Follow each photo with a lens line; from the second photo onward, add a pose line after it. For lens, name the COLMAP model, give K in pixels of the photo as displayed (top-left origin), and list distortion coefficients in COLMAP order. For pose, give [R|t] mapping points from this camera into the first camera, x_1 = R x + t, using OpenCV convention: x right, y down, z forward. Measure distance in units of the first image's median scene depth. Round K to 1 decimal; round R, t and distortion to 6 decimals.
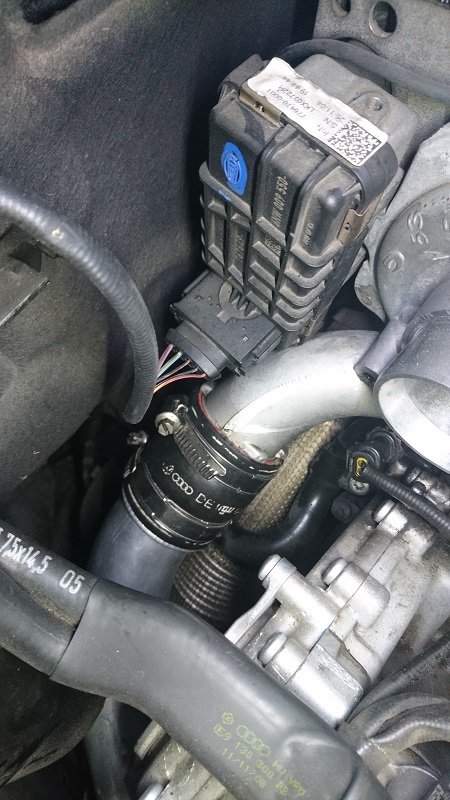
lens RADIAL K [[494.9, 0, 227.6], [0, 494.9, 399.0], [0, 0, 1]] dist [0.081152, -0.133163]
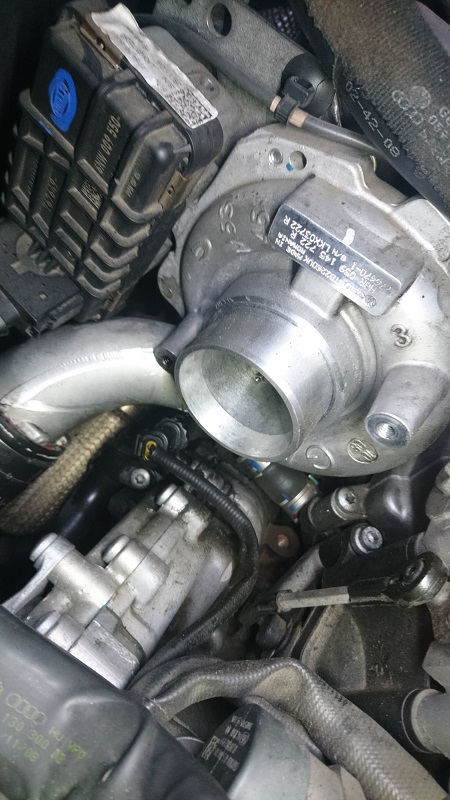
lens RADIAL K [[494.9, 0, 227.6], [0, 494.9, 399.0], [0, 0, 1]] dist [0.081152, -0.133163]
pose [[0.892256, 0.113037, 0.437152, -0.047972], [-0.078974, 0.992302, -0.095394, 0.141500], [-0.444570, 0.050592, 0.894314, 0.039080]]
